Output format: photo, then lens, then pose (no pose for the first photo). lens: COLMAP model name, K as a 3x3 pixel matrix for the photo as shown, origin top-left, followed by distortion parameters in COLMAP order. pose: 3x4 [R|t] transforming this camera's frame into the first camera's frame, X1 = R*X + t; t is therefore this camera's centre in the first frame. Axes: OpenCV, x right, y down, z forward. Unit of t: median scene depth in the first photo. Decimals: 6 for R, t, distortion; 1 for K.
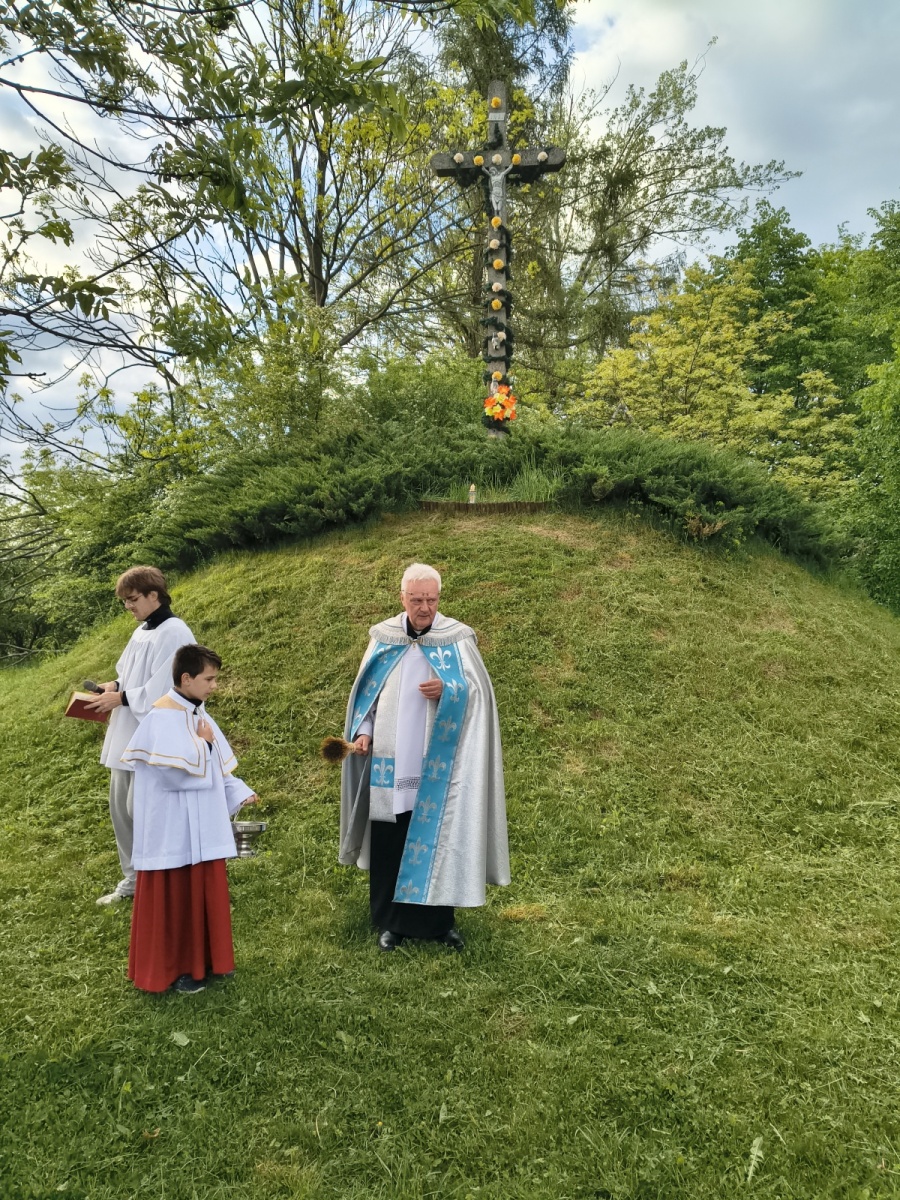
lens RADIAL K [[915.2, 0, 452.8], [0, 915.2, 590.5], [0, 0, 1]] dist [-0.011567, -0.009161]
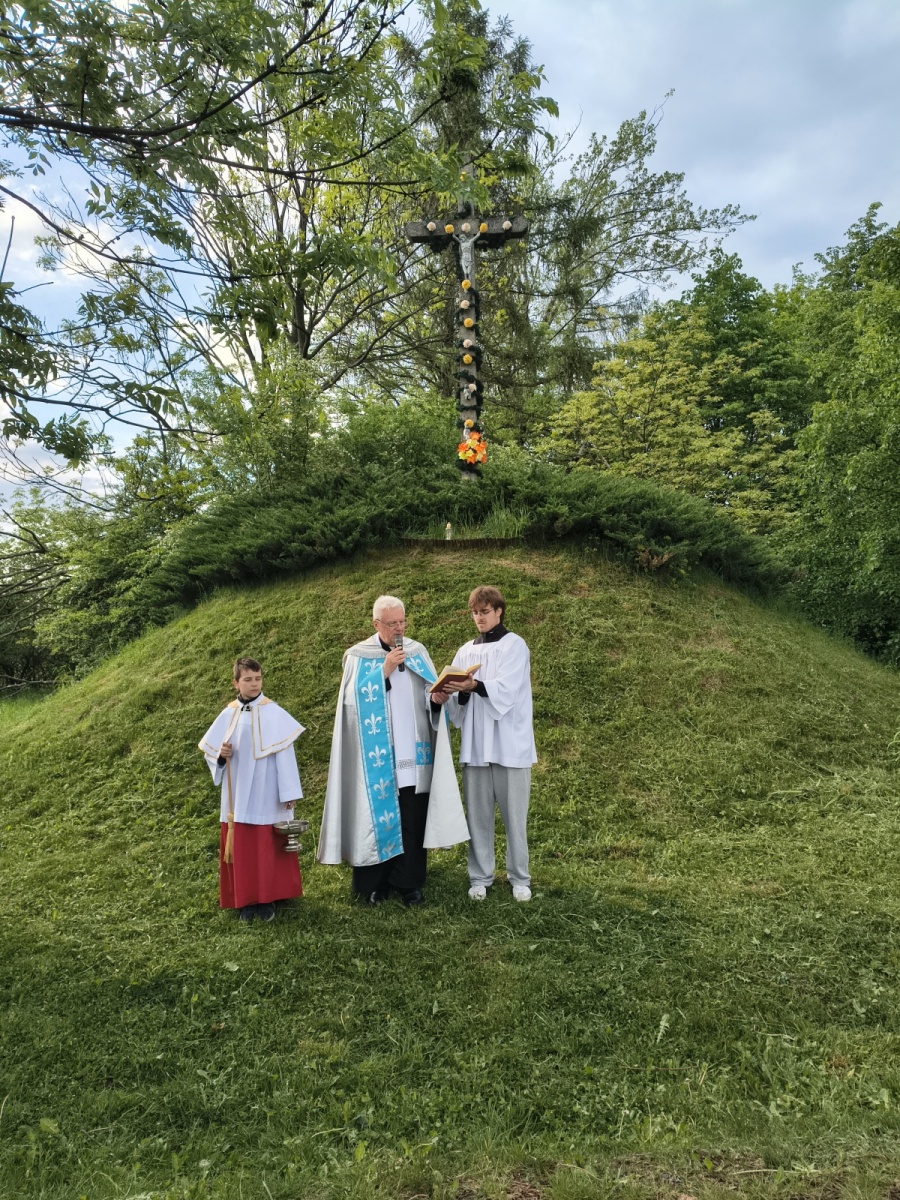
lens RADIAL K [[911.2, 0, 450.0], [0, 911.2, 600.0], [0, 0, 1]] dist [-0.006847, -0.008679]
pose [[0.999626, -0.013615, 0.023715, -0.003942], [0.014083, 0.999707, -0.019679, -0.000112], [-0.023440, 0.020006, 0.999525, -0.108868]]
